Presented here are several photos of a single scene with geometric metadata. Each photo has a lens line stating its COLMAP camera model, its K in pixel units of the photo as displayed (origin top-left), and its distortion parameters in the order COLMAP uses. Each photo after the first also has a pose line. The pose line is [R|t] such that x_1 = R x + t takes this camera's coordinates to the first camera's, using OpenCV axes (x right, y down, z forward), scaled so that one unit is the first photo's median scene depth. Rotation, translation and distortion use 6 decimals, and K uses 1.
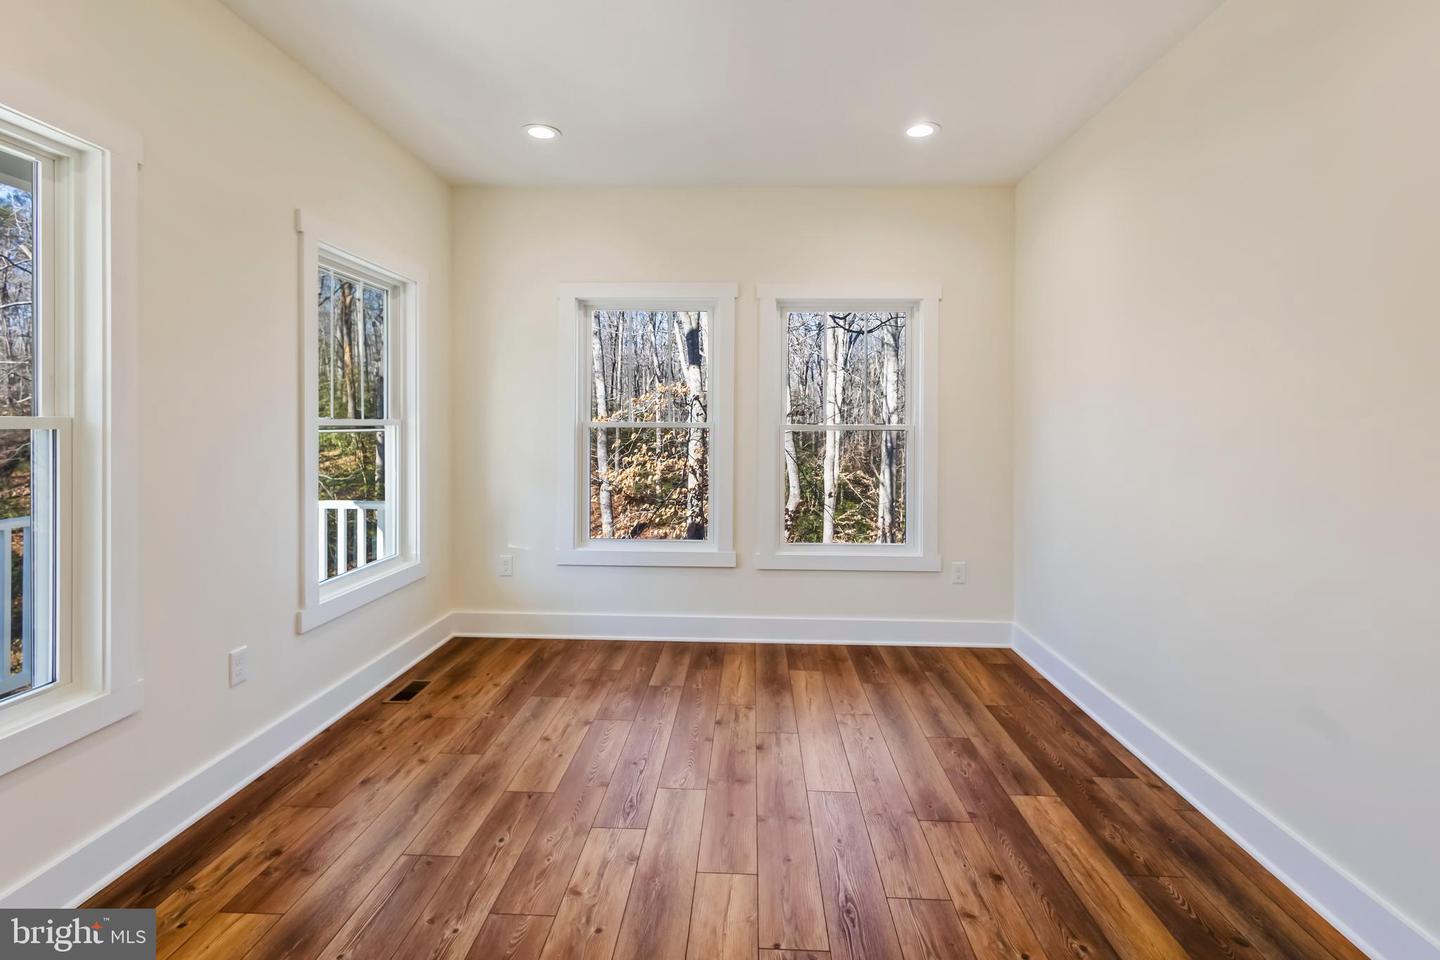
lens RADIAL K [[672.1, 0, 719.8], [0, 672.1, 440.0], [0, 0, 1]] dist [0.015627, -0.000564]
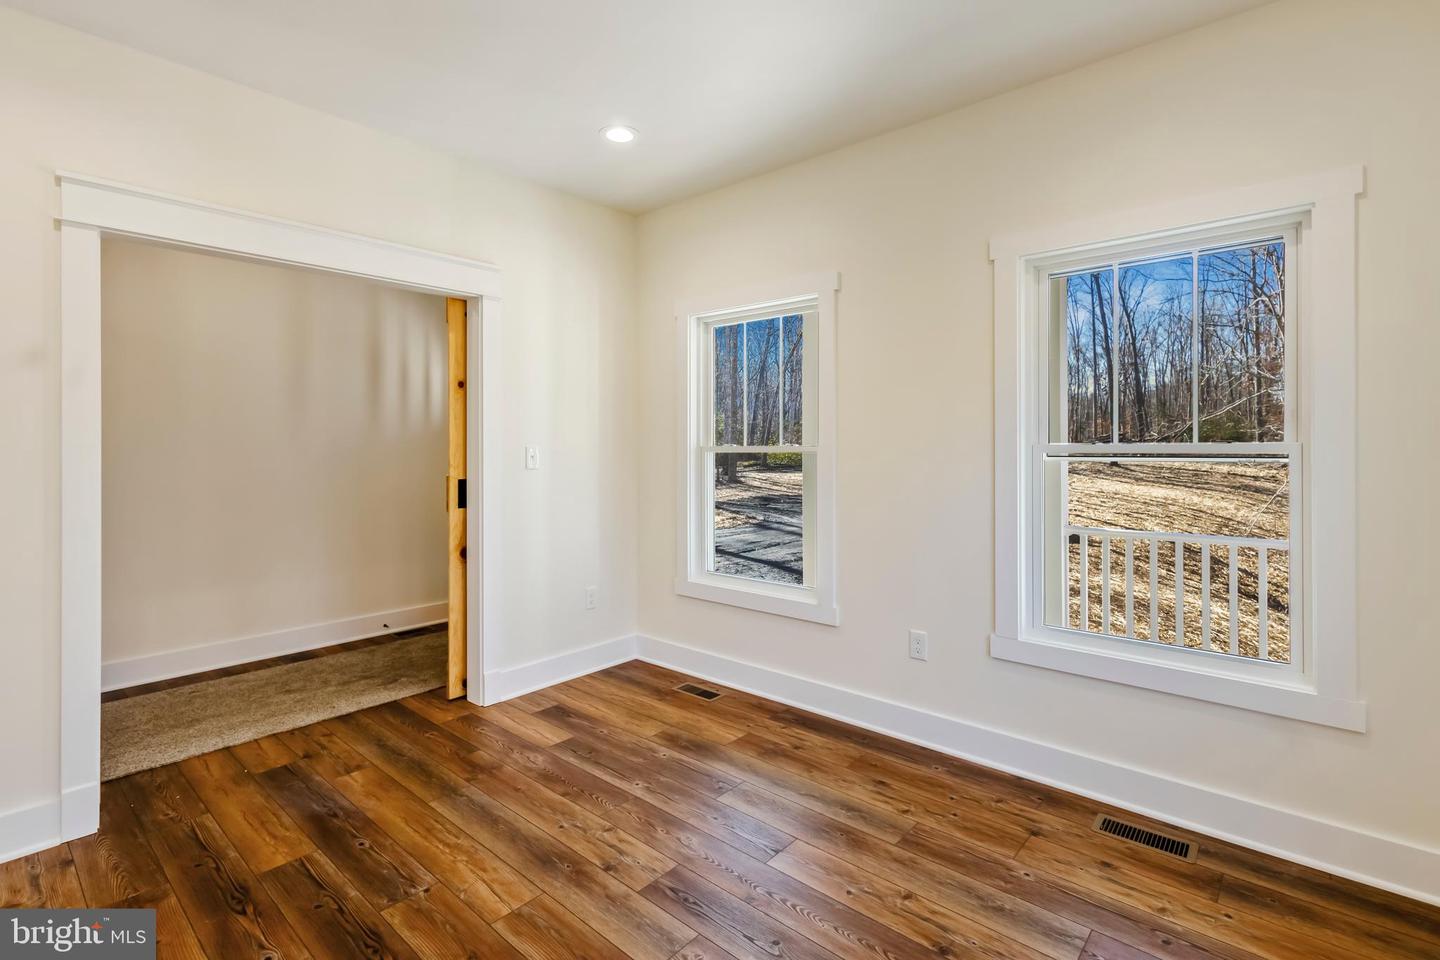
lens RADIAL K [[672.1, 0, 719.8], [0, 672.1, 440.0], [0, 0, 1]] dist [0.015627, -0.000564]
pose [[-0.619059, -0.017501, -0.785149, 0.525373], [-0.021274, 0.999758, -0.005511, -0.029914], [0.785056, 0.013292, -0.619282, 1.572138]]
